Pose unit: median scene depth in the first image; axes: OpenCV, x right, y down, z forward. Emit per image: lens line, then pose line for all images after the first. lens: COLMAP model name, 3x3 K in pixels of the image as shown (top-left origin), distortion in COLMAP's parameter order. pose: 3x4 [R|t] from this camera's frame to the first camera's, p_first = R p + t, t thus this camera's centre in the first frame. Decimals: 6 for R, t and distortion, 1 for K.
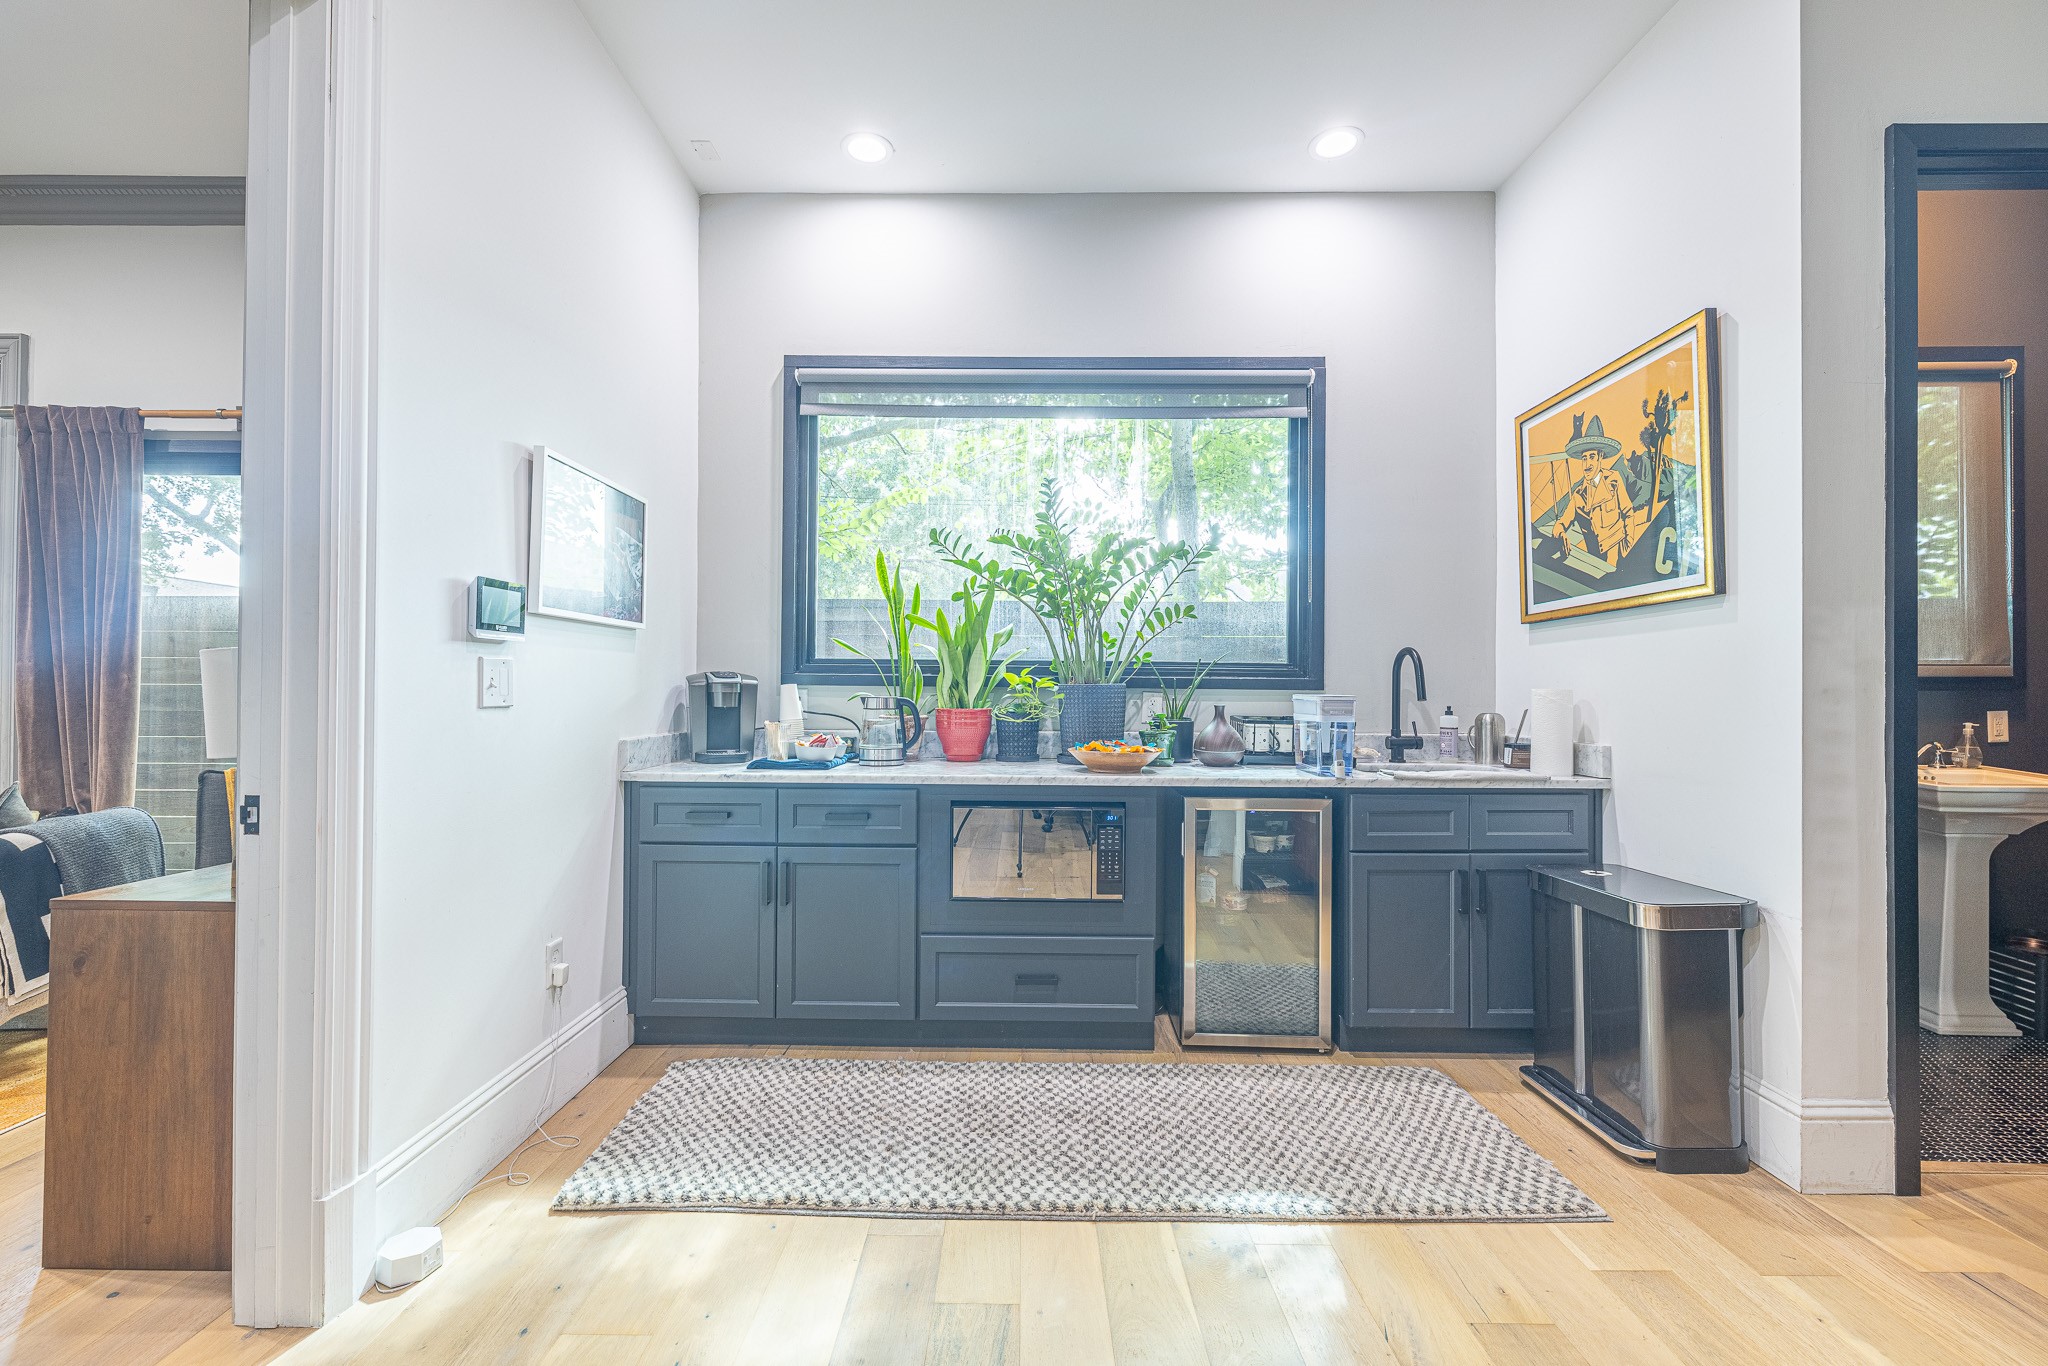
lens RADIAL K [[868.0, 0, 1009.1], [0, 868.0, 683.8], [0, 0, 1]] dist [-0.003859, 0.000272]
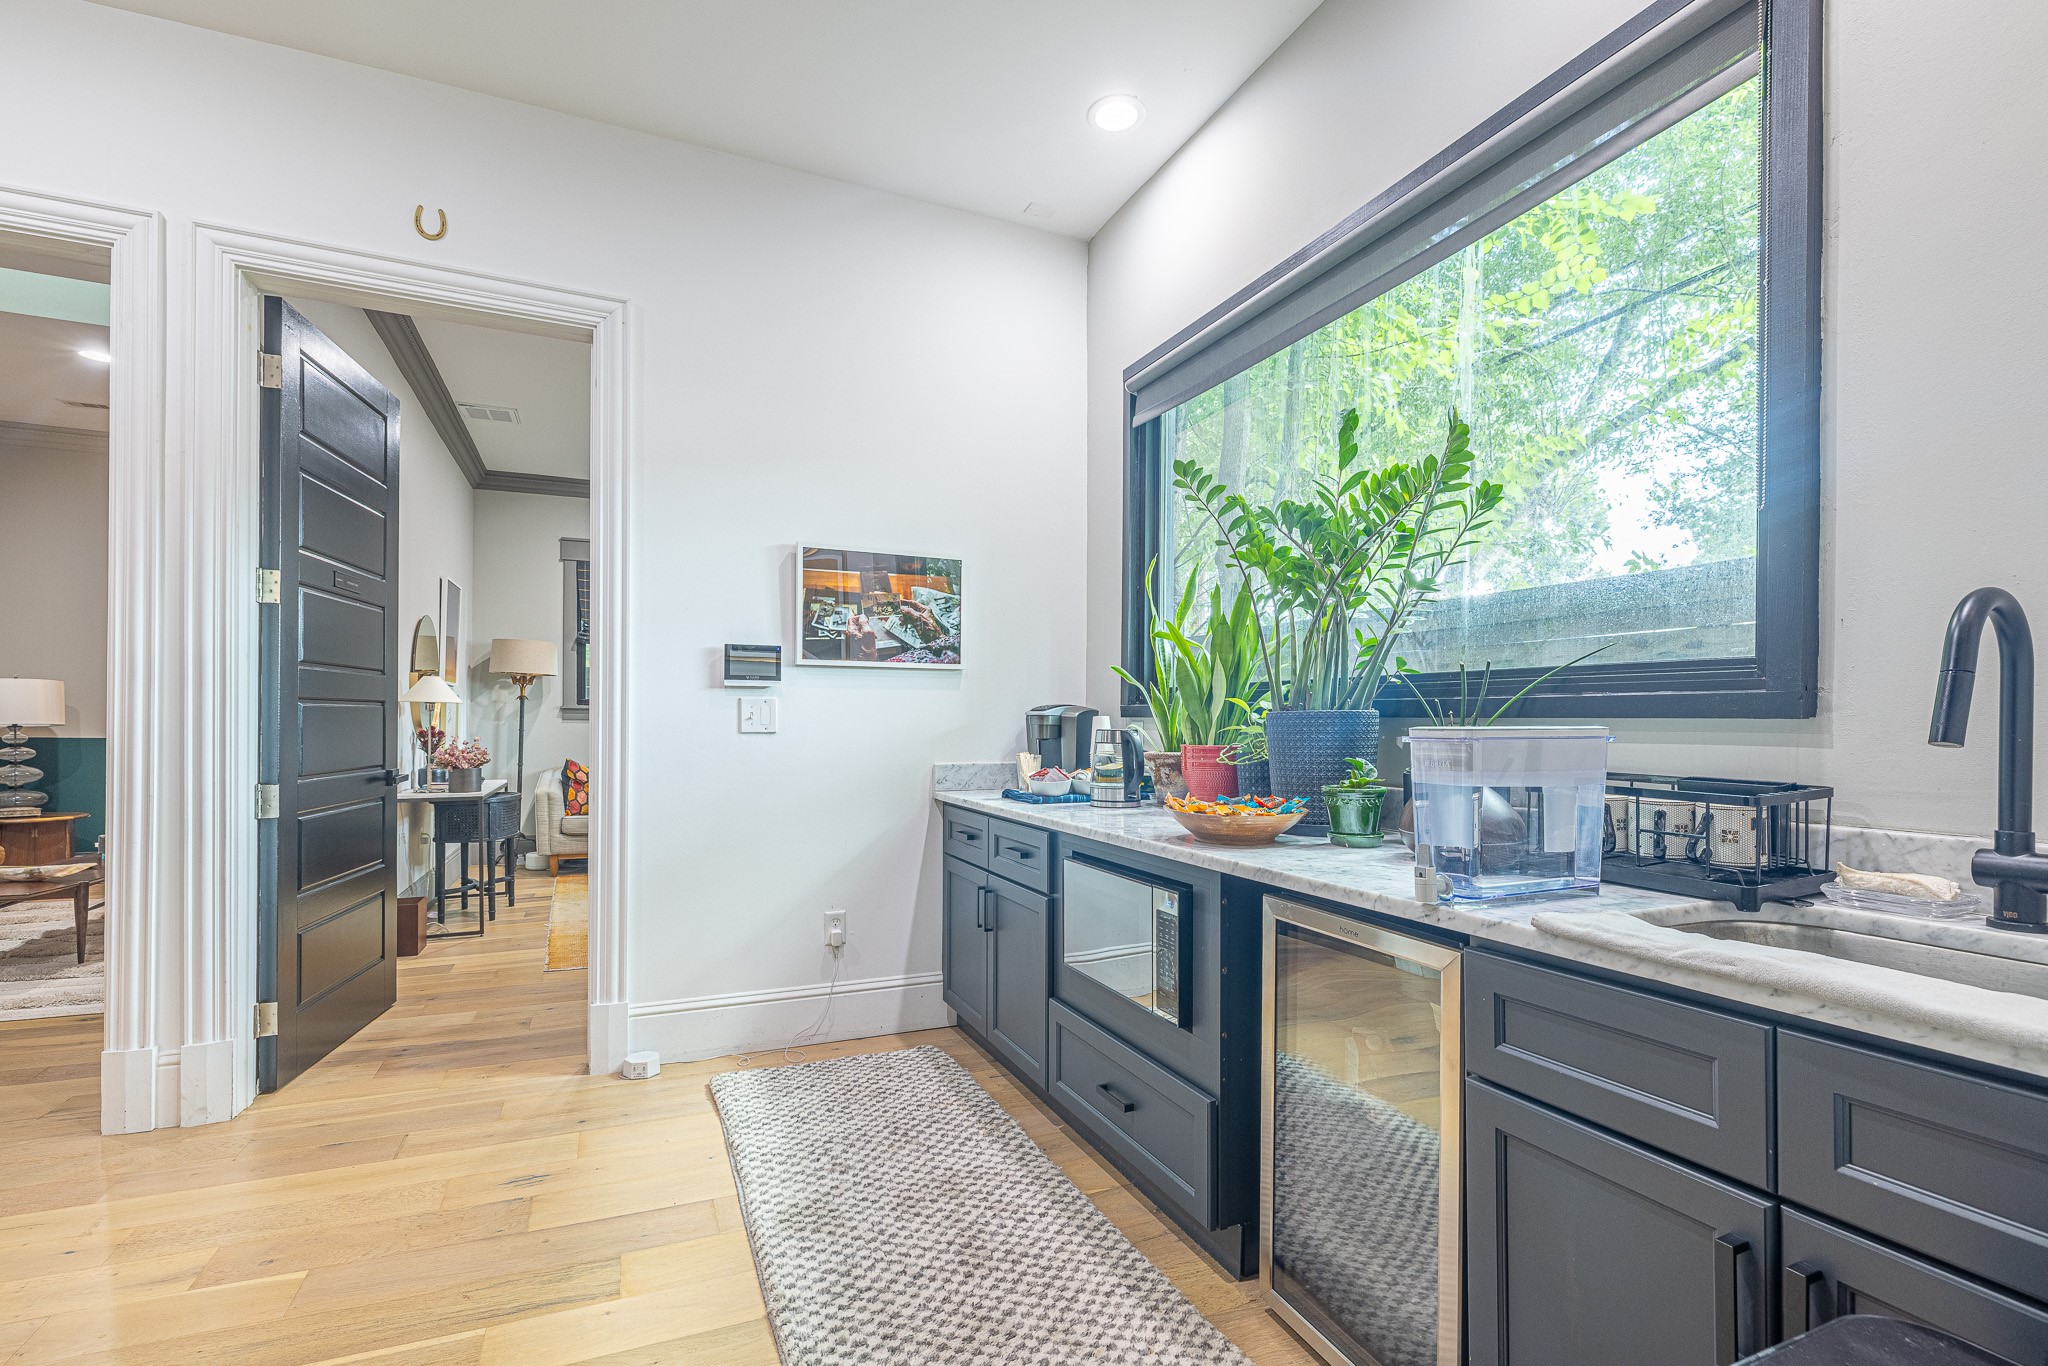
lens RADIAL K [[917.6, 0, 1021.2], [0, 917.6, 716.2], [0, 0, 1]] dist [-0.003688, 0.000059]
pose [[0.412464, -0.006699, -0.910949, 0.654568], [0.005111, 0.999974, -0.005040, 0.006089], [0.910959, -0.002577, 0.412488, 0.521095]]
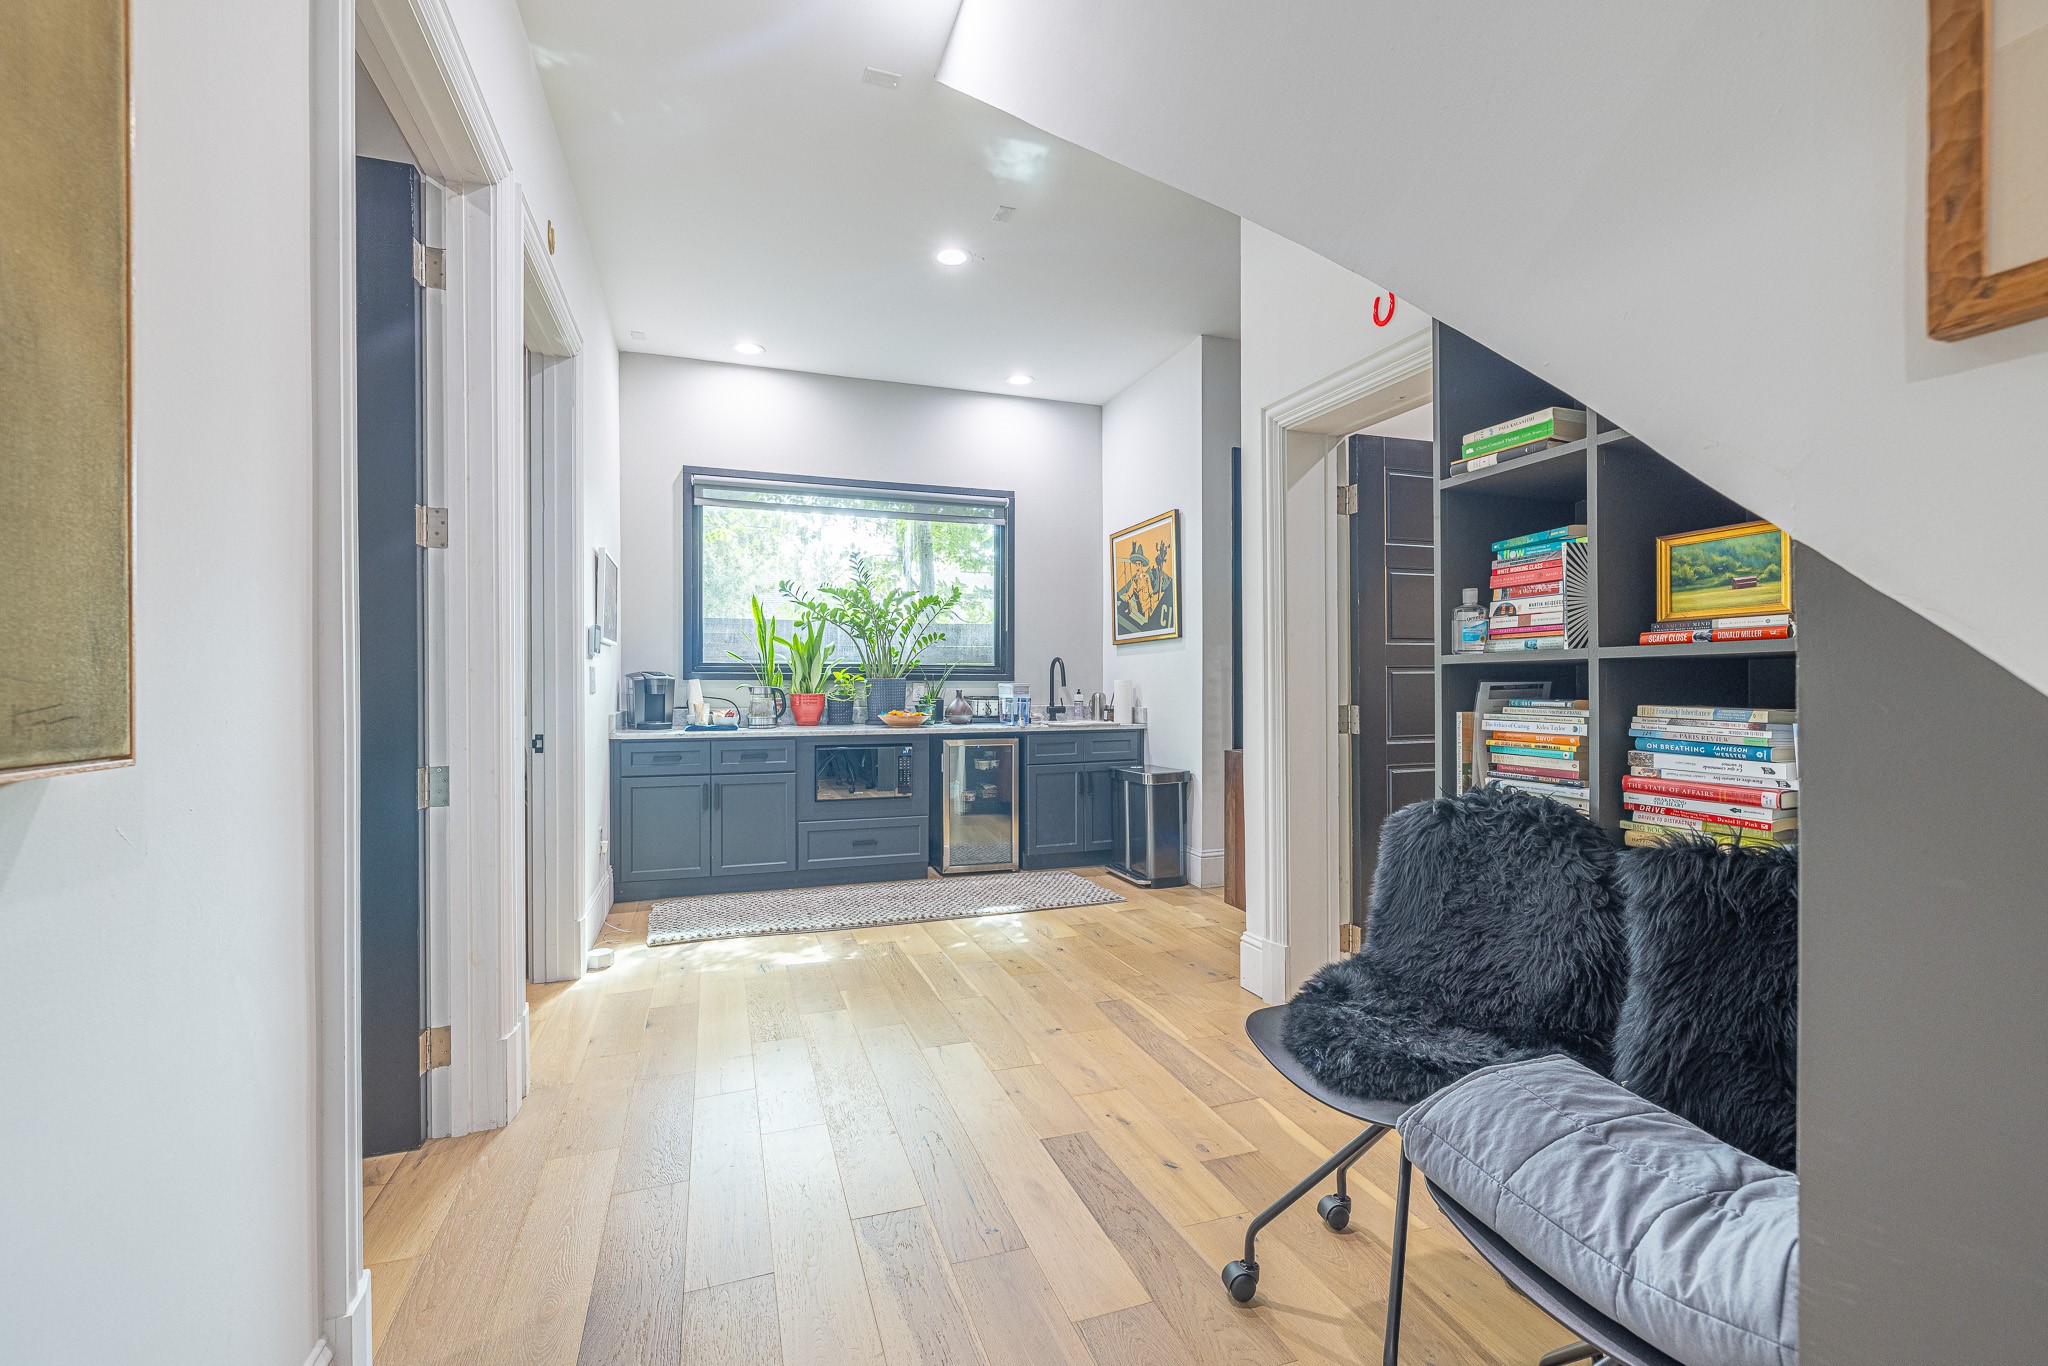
lens RADIAL K [[868.0, 0, 1019.7], [0, 868.0, 685.6], [0, 0, 1]] dist [-0.003859, 0.000272]
pose [[0.938338, -0.008927, 0.345603, -0.254174], [0.004514, 0.999898, 0.013570, -0.007528], [-0.345689, -0.011173, 0.938283, -0.706140]]
